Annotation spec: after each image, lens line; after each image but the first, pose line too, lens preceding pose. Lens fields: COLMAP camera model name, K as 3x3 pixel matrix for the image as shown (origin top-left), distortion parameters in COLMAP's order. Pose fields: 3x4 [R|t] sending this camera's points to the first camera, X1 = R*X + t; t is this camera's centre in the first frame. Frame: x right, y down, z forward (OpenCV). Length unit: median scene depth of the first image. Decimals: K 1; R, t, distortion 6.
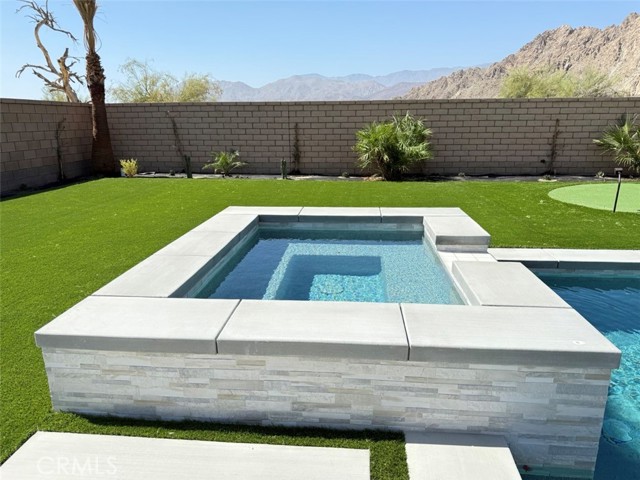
lens RADIAL K [[451.9, 0, 318.9], [0, 451.9, 240.0], [0, 0, 1]] dist [0.034530, -0.002343]
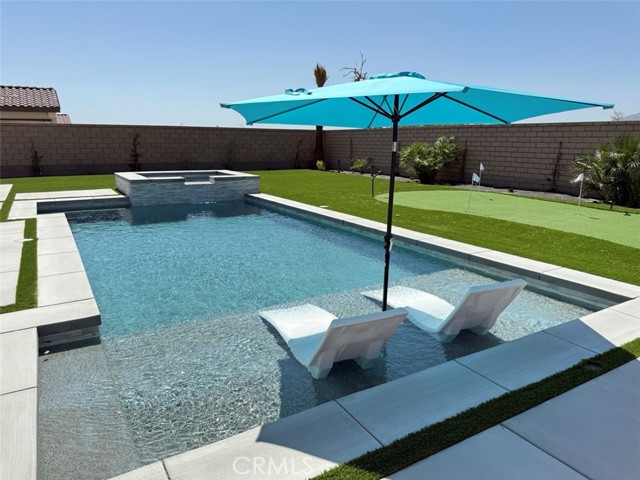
lens RADIAL K [[451.9, 0, 319.9], [0, 451.9, 240.2], [0, 0, 1]] dist [0.034530, -0.002343]
pose [[0.600559, 0.184205, -0.778073, 1.056830], [-0.216231, 0.974259, 0.063752, 0.019399], [0.769788, 0.129957, 0.624930, -0.094287]]
